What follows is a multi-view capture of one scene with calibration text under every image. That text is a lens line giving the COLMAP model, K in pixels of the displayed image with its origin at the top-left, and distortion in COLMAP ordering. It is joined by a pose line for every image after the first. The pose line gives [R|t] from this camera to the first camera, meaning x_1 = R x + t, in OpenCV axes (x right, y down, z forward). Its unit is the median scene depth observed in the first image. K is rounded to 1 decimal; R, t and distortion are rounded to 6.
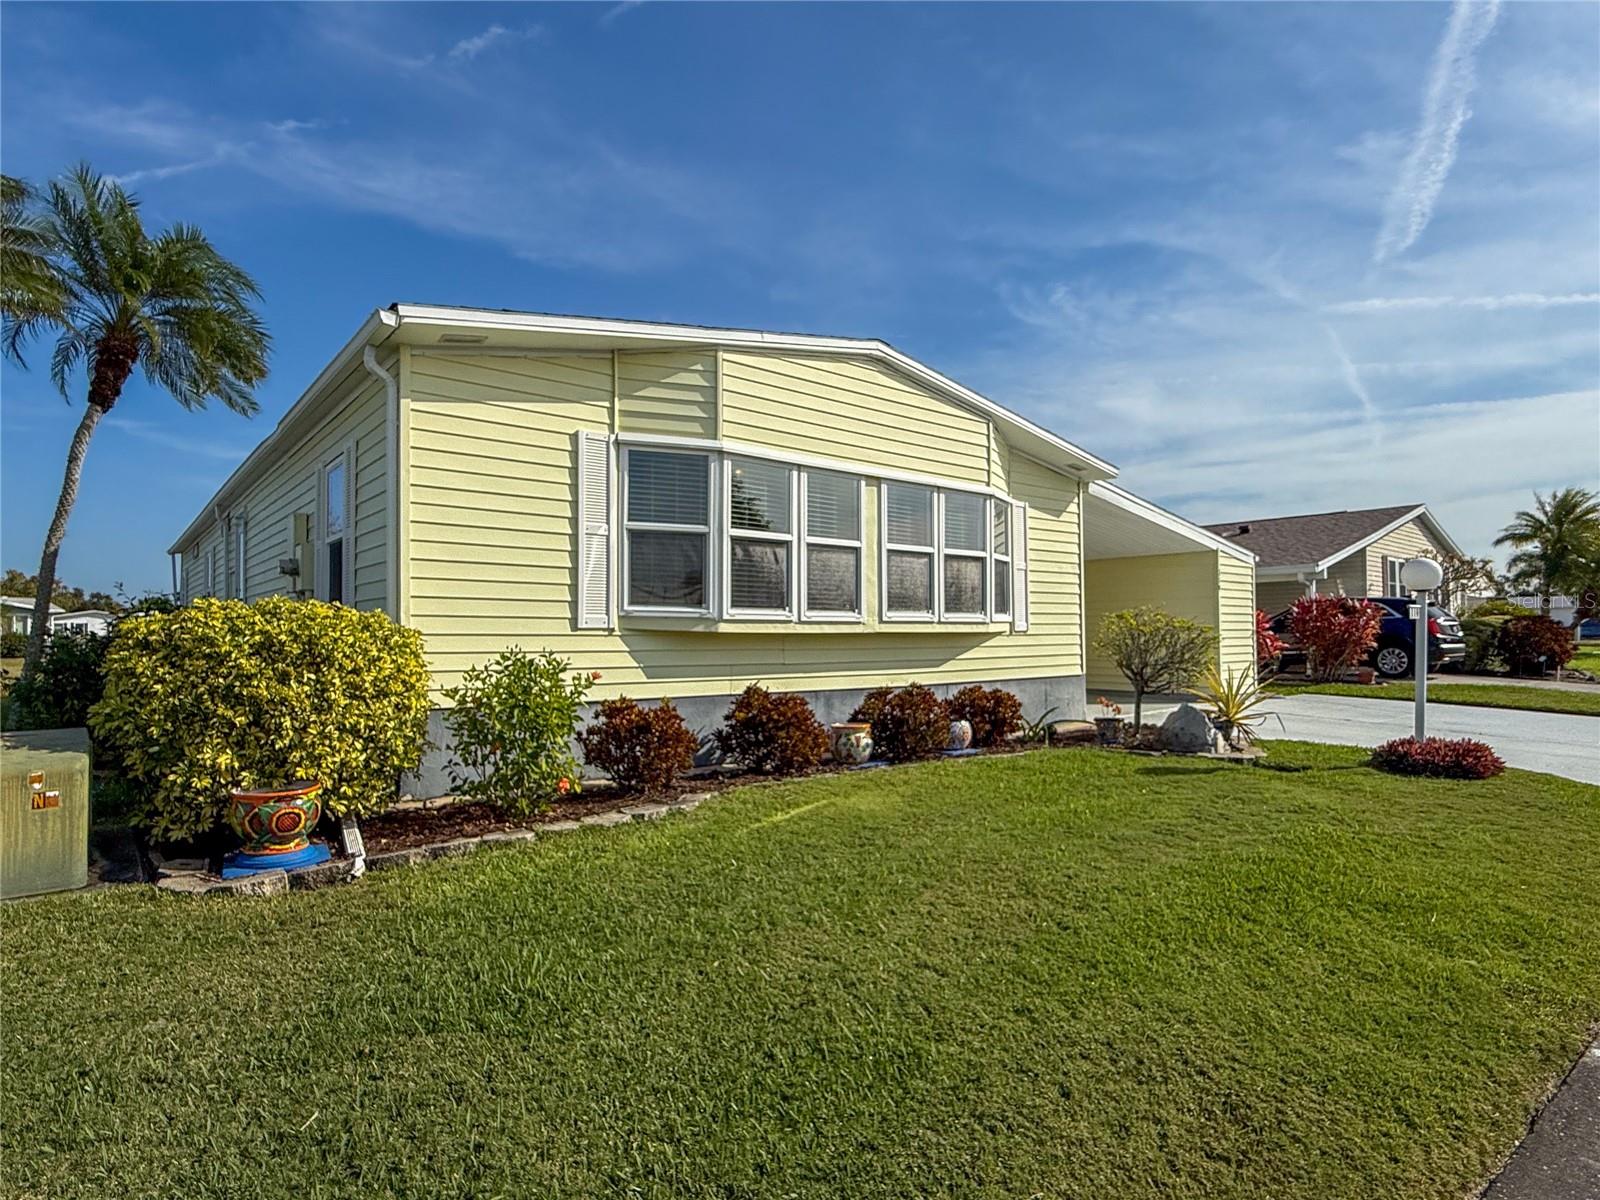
lens RADIAL K [[880.0, 0, 798.5], [0, 880.0, 610.5], [0, 0, 1]] dist [-0.020444, -0.005413]
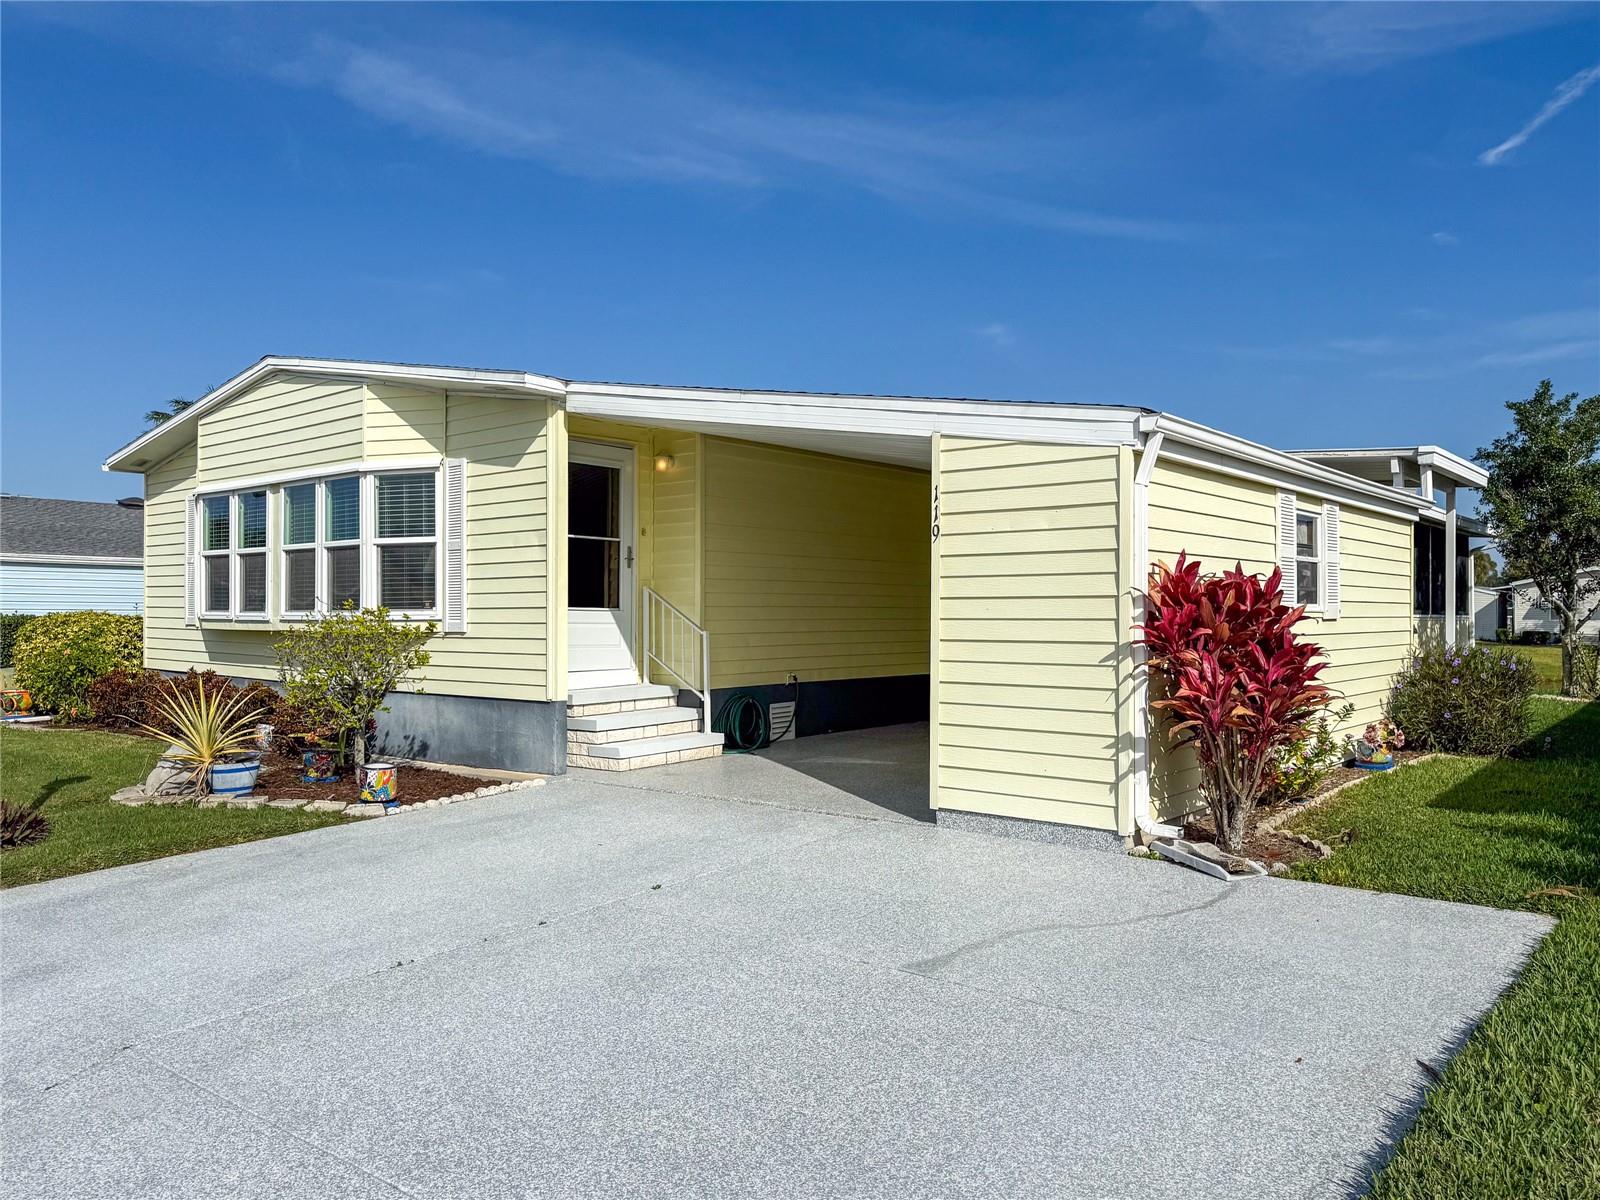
lens RADIAL K [[1154.1, 0, 800.6], [0, 1154.1, 606.5], [0, 0, 1]] dist [-0.006078, -0.001076]
pose [[0.186167, -0.011358, -0.982453, 1.302093], [0.016575, 0.999827, -0.008419, 0.014784], [0.982378, -0.014717, 0.186323, 1.130213]]
